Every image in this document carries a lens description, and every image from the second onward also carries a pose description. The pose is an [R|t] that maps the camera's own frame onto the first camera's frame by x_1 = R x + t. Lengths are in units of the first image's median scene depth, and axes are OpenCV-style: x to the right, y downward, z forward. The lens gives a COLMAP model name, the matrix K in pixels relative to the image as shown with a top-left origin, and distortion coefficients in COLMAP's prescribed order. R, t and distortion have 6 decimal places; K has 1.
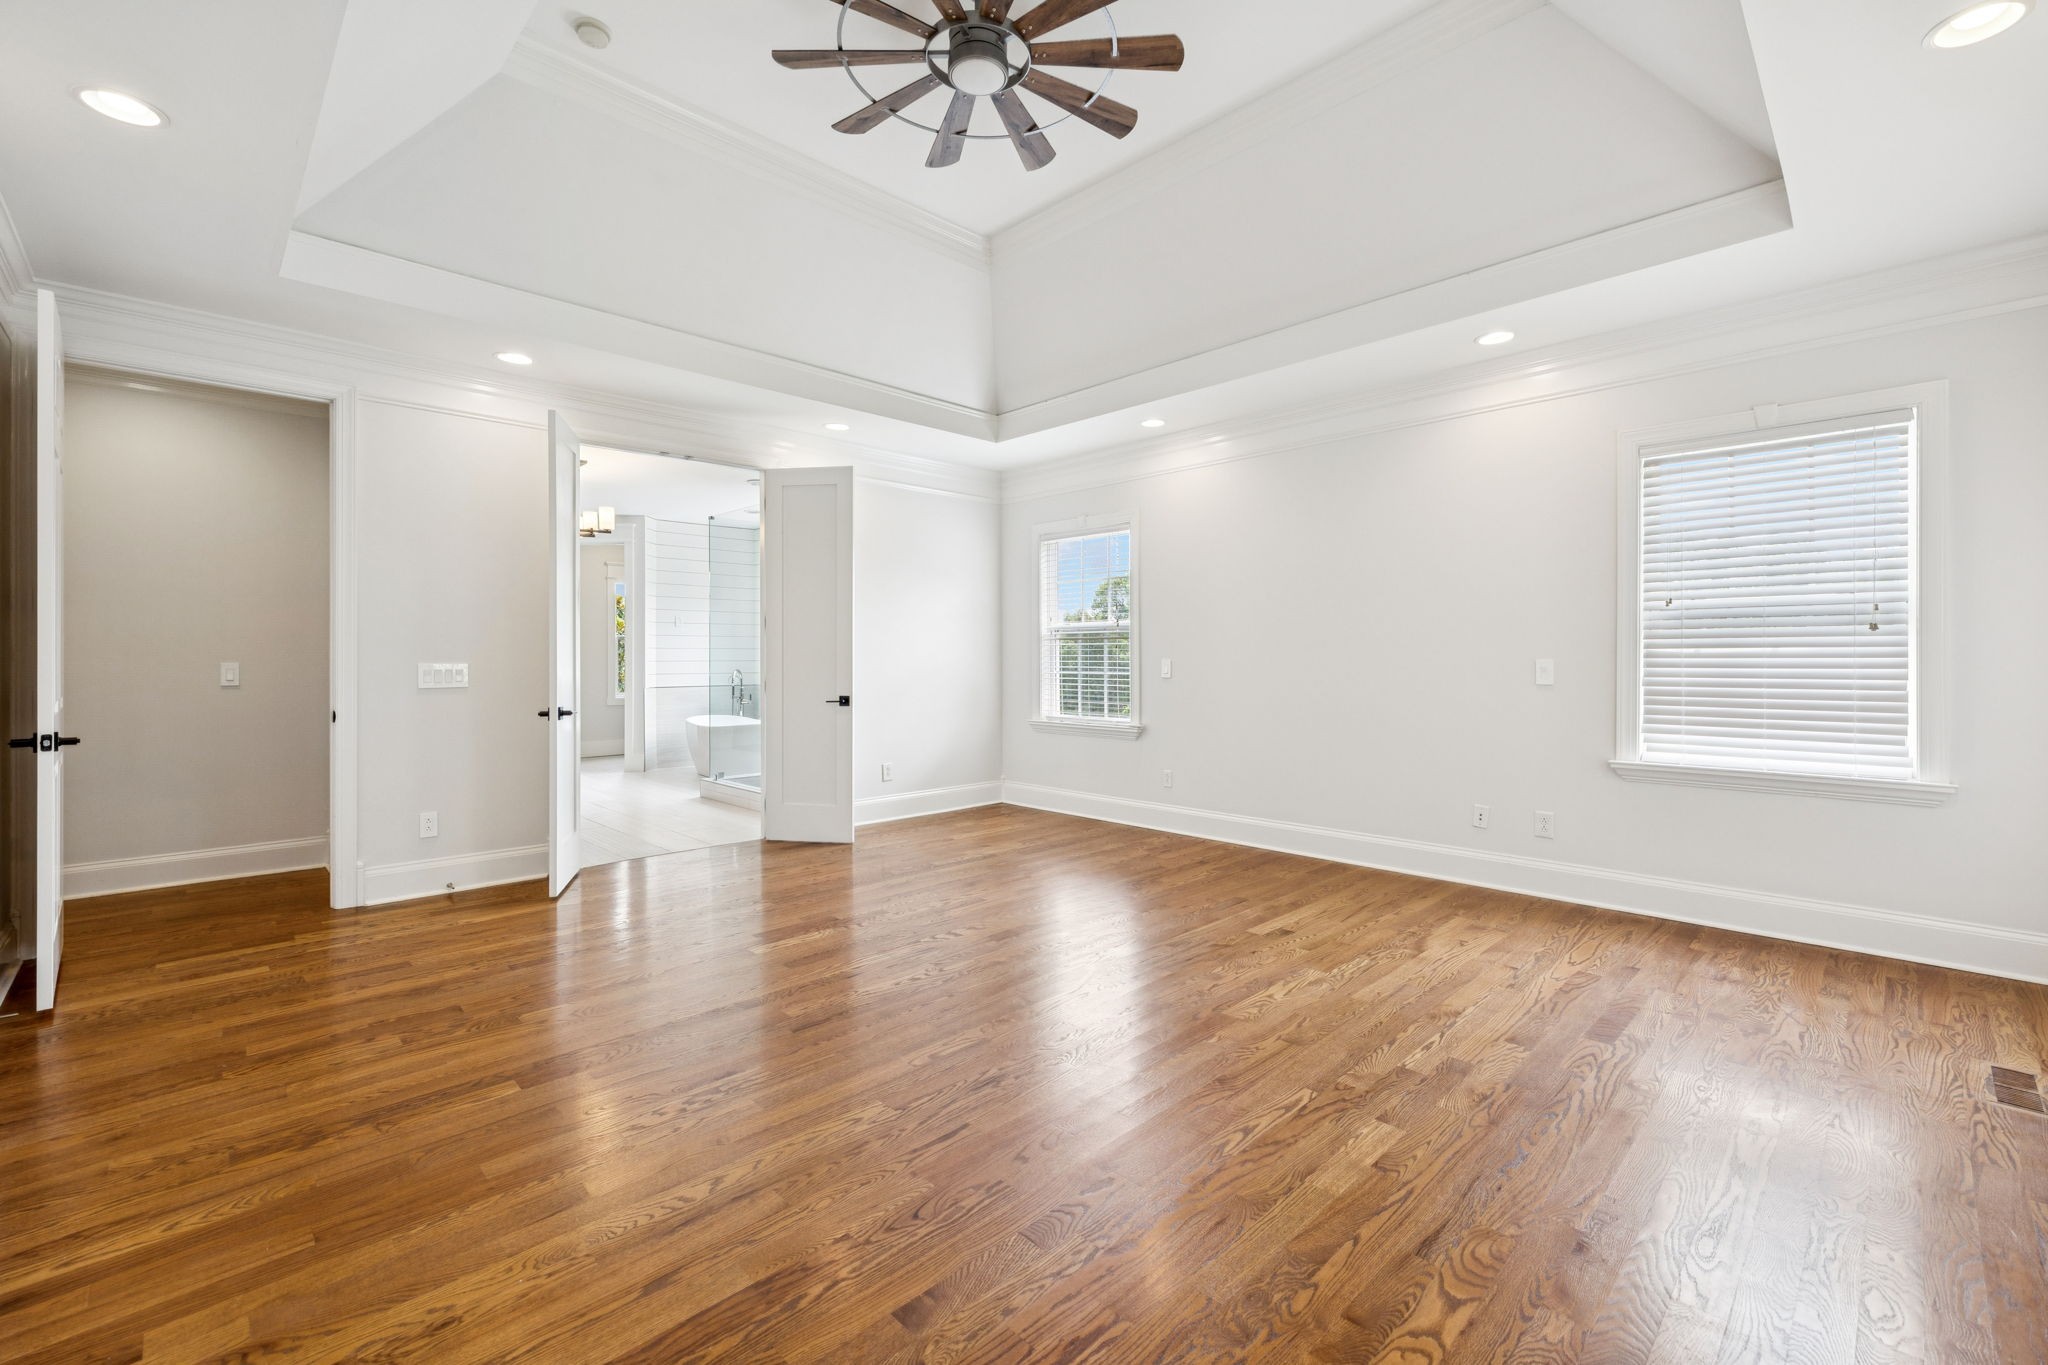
lens RADIAL K [[857.8, 0, 1039.1], [0, 857.8, 650.6], [0, 0, 1]] dist [-0.001598, 0.000622]
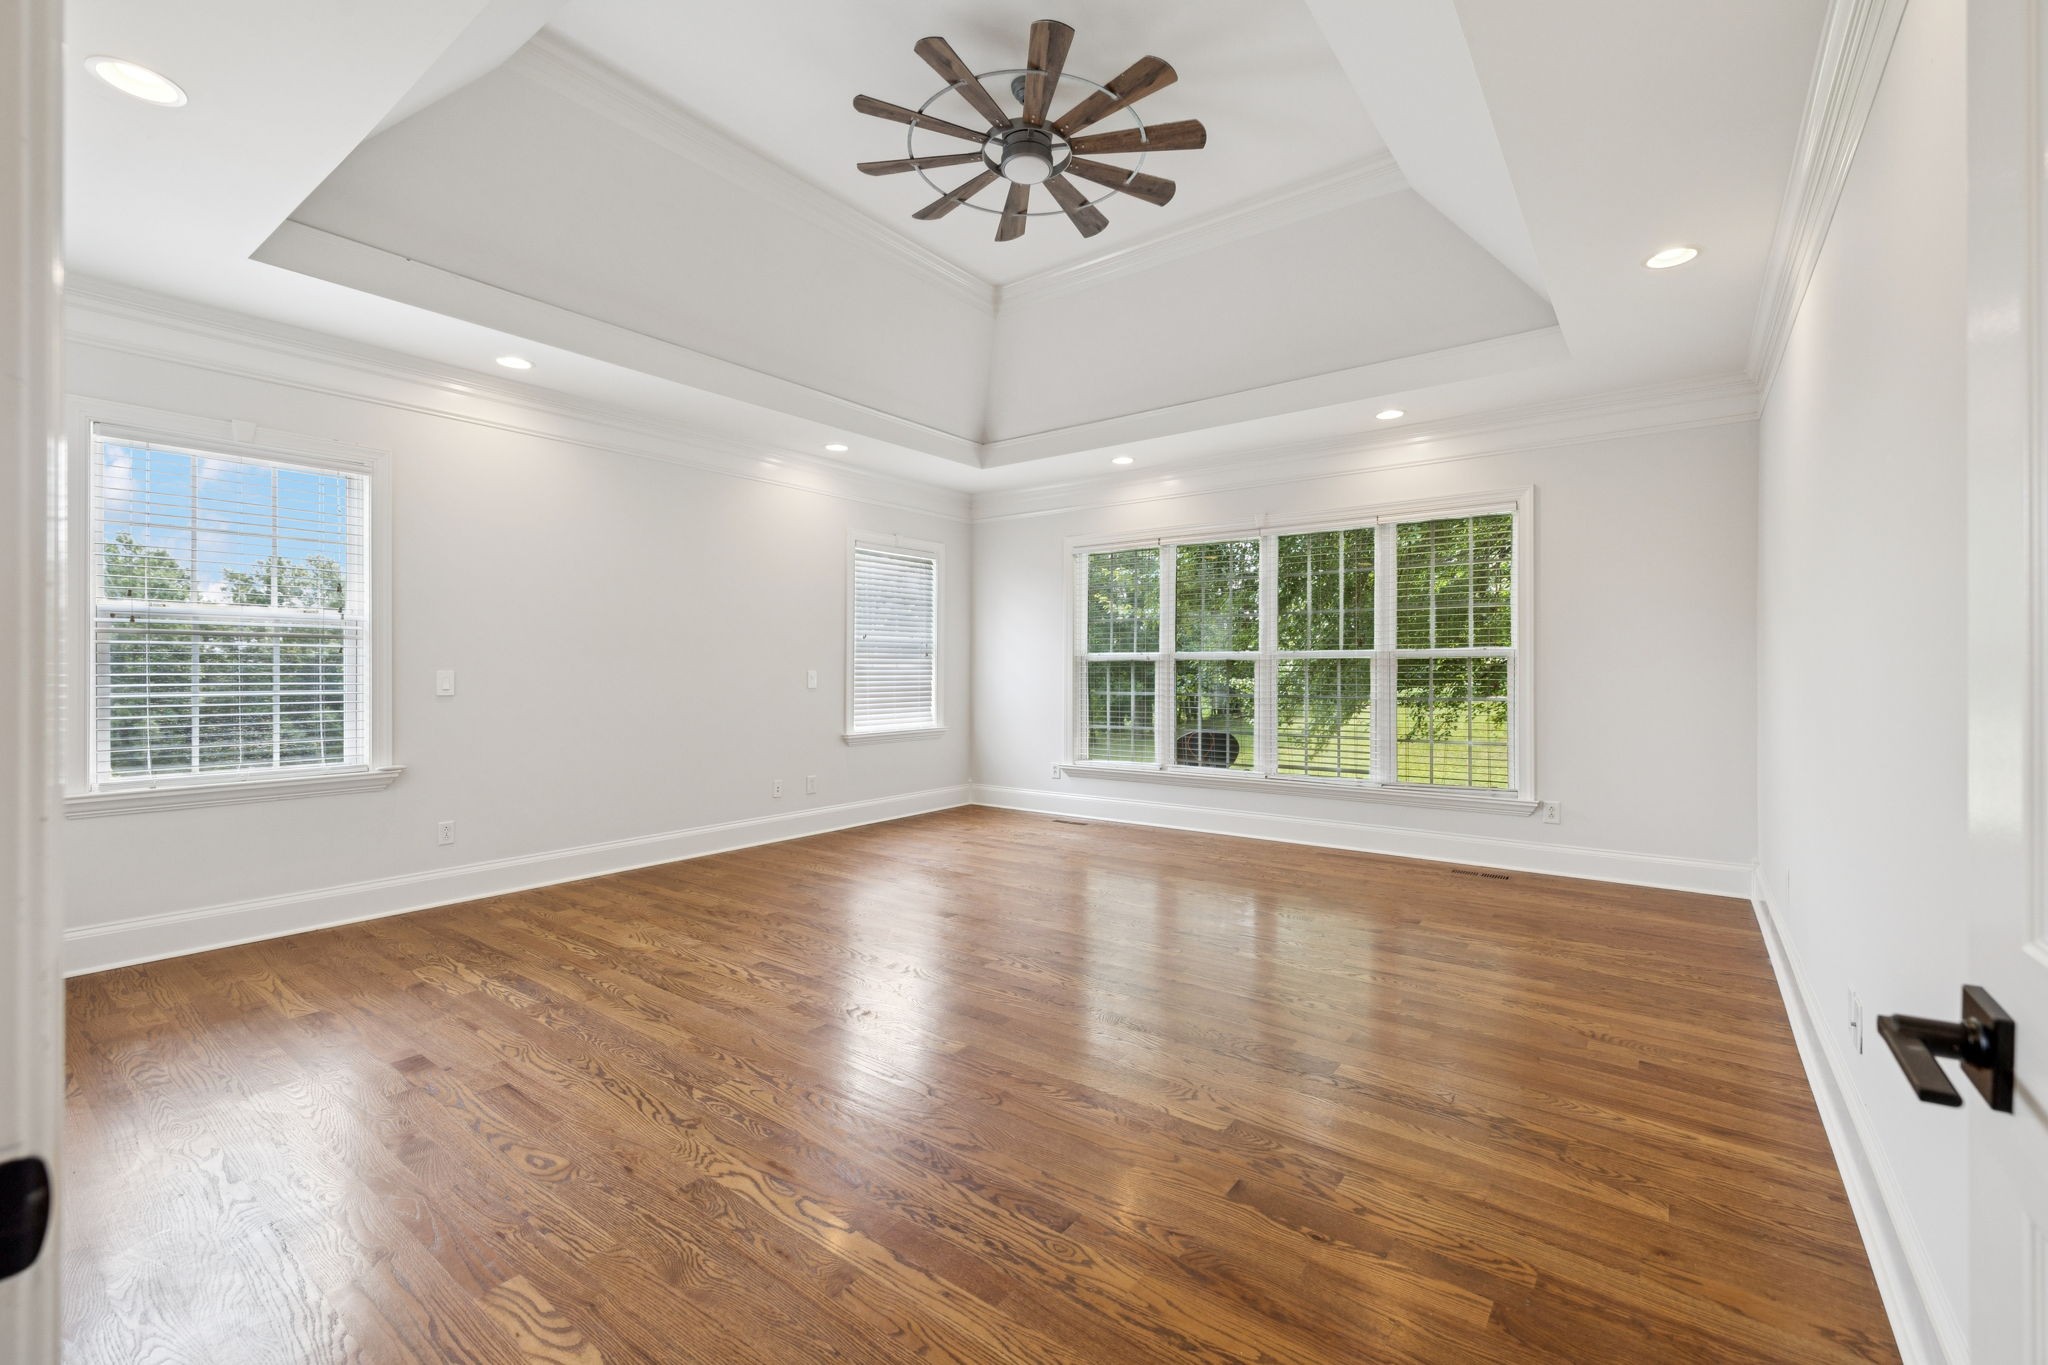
lens RADIAL K [[857.8, 0, 1039.1], [0, 857.8, 650.6], [0, 0, 1]] dist [-0.001598, 0.000622]
pose [[-0.149989, 0.025268, 0.988365, -1.149505], [-0.006292, 0.999629, -0.026510, 0.017891], [-0.988668, -0.010195, -0.149774, 1.091351]]
